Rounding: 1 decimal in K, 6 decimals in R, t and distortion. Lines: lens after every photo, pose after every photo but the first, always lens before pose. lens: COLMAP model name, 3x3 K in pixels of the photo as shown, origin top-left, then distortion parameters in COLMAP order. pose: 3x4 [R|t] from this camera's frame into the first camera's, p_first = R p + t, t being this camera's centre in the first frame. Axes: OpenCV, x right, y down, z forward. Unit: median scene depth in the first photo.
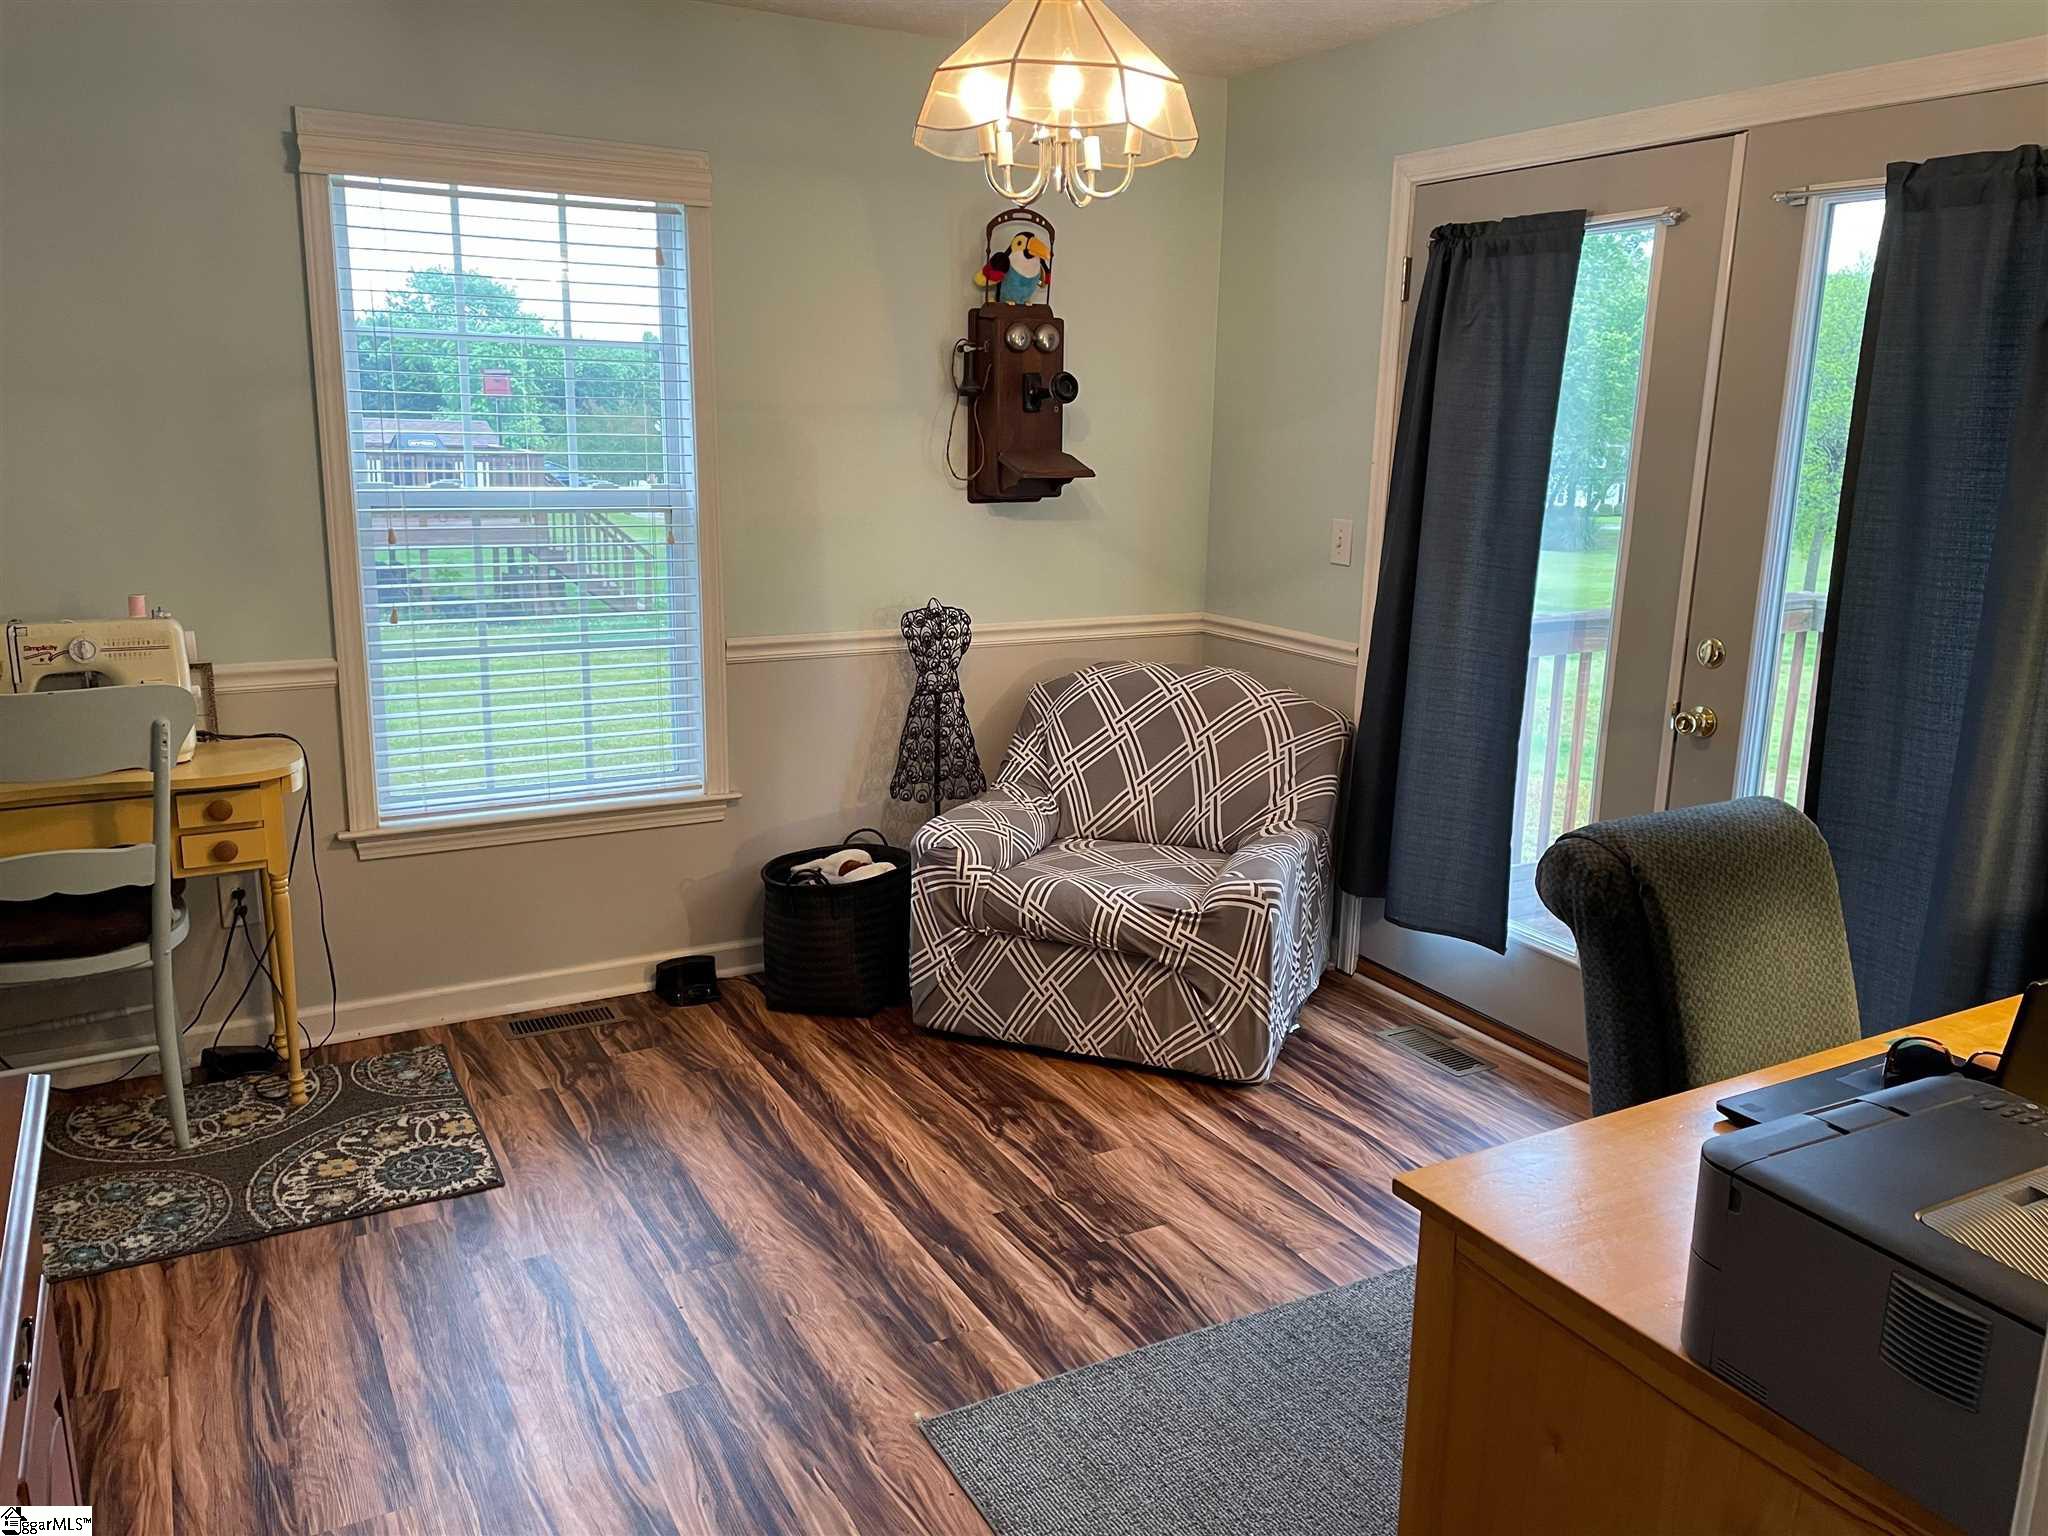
lens RADIAL K [[1531.2, 0, 1035.3], [0, 1531.2, 756.8], [0, 0, 1]] dist [0.095360, -0.118791]
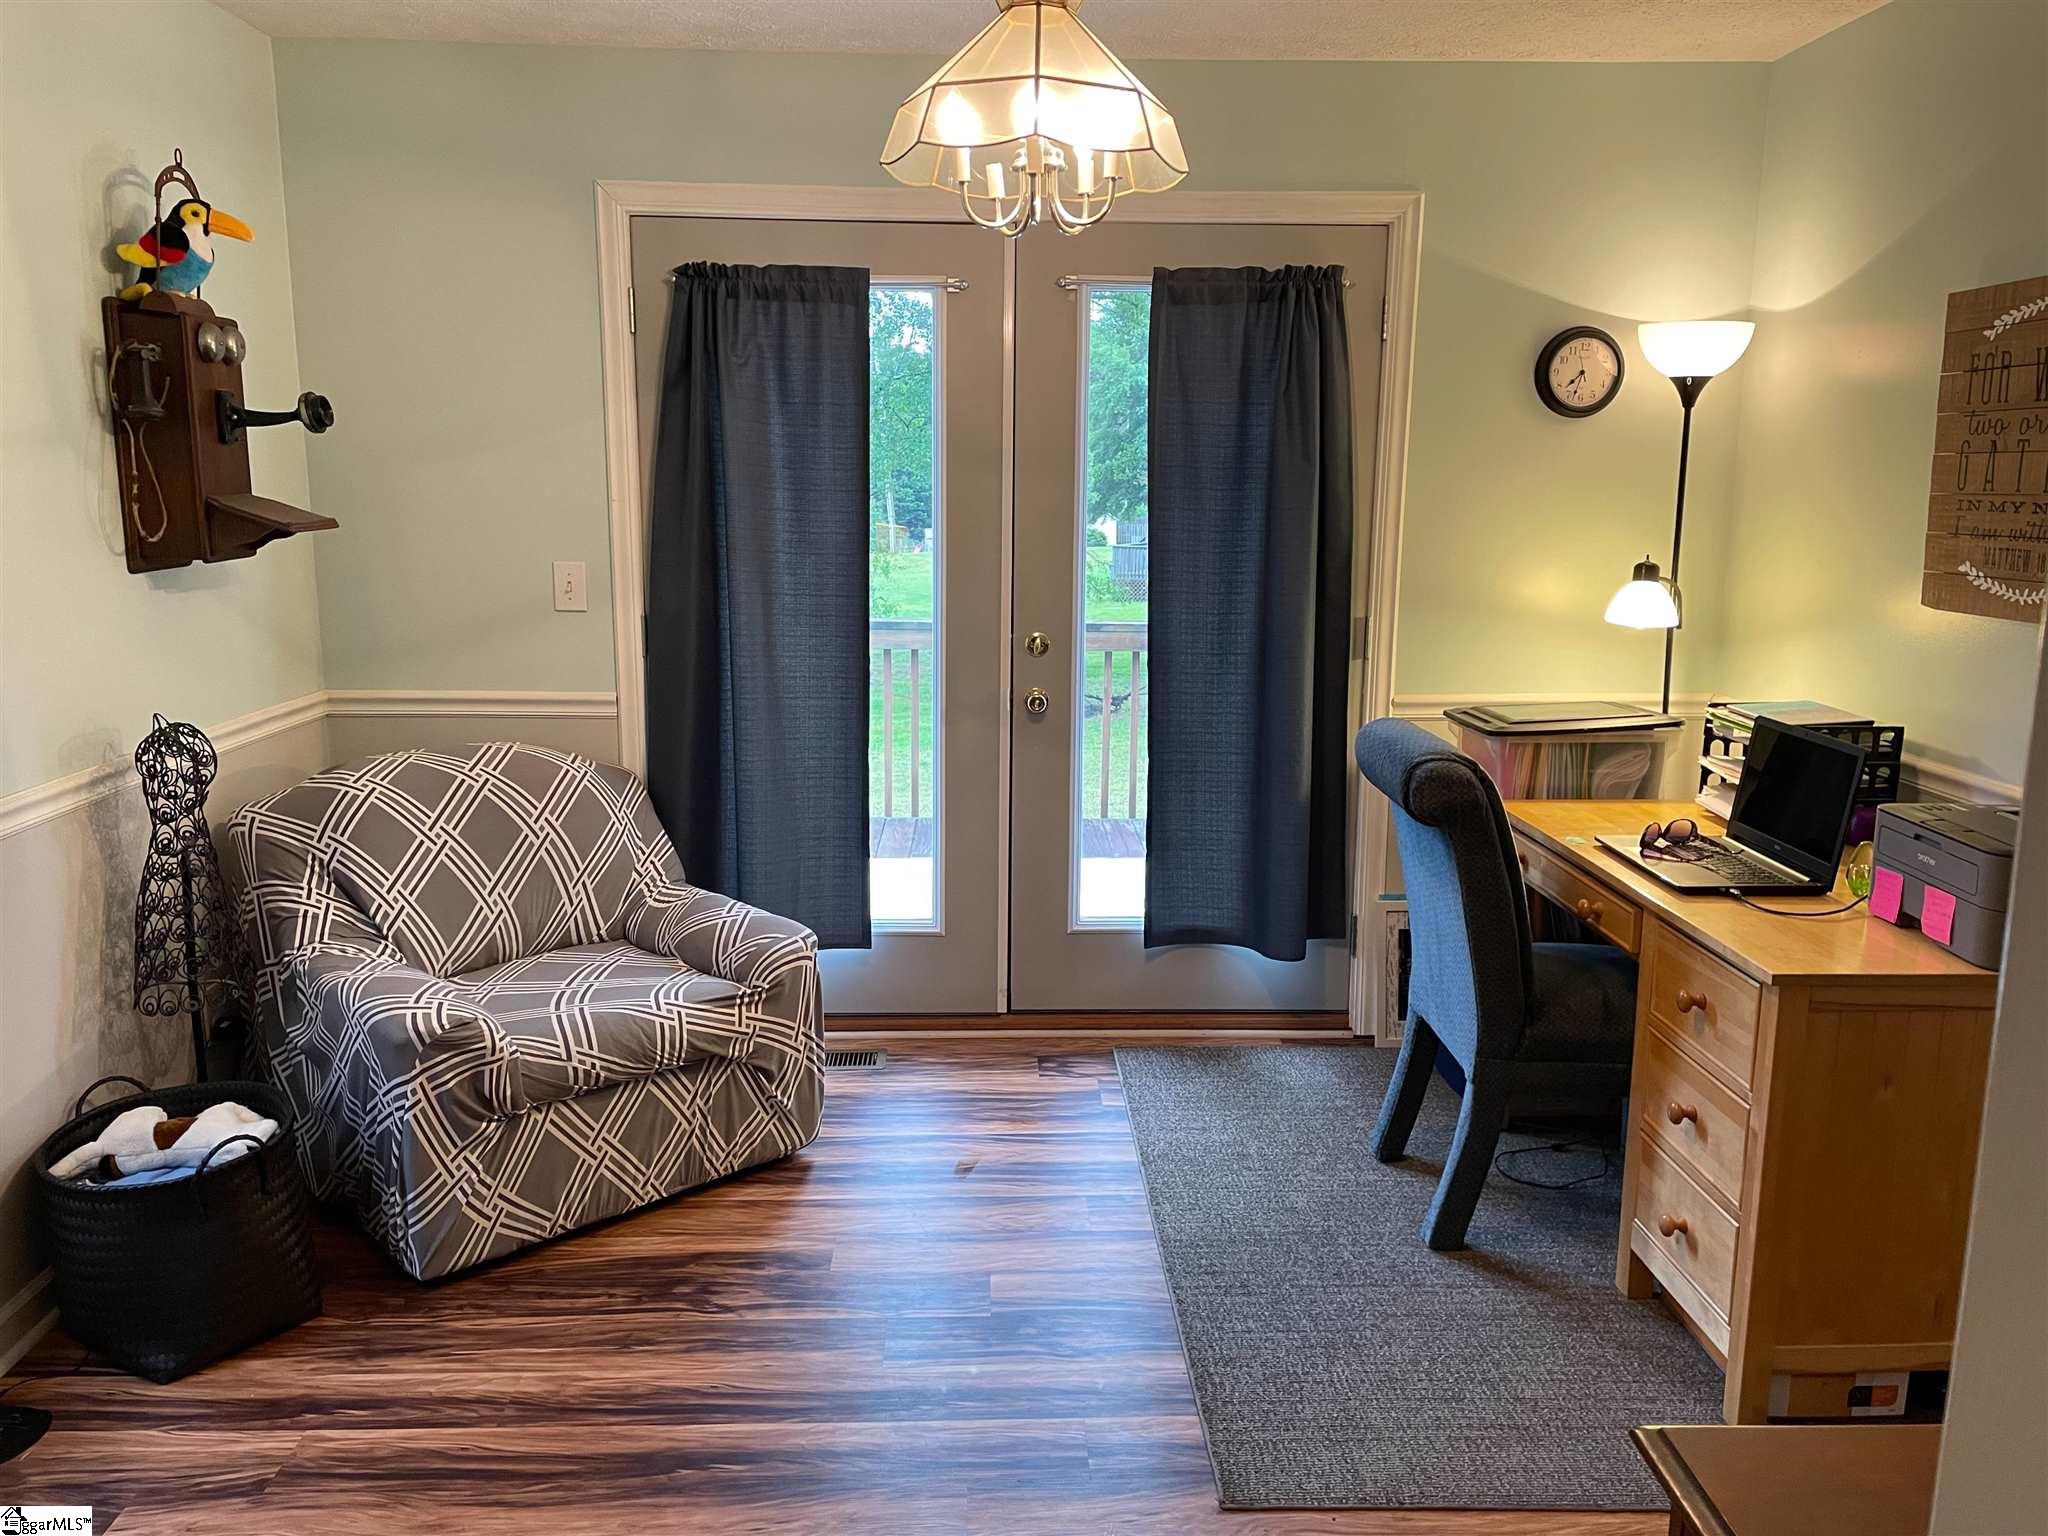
lens RADIAL K [[1531.2, 0, 1035.3], [0, 1531.2, 756.8], [0, 0, 1]] dist [0.095360, -0.118791]
pose [[0.452787, -0.179682, 0.873326, -0.573682], [0.194020, 0.975868, 0.100188, -0.090382], [-0.870253, 0.124079, 0.476722, 0.380435]]
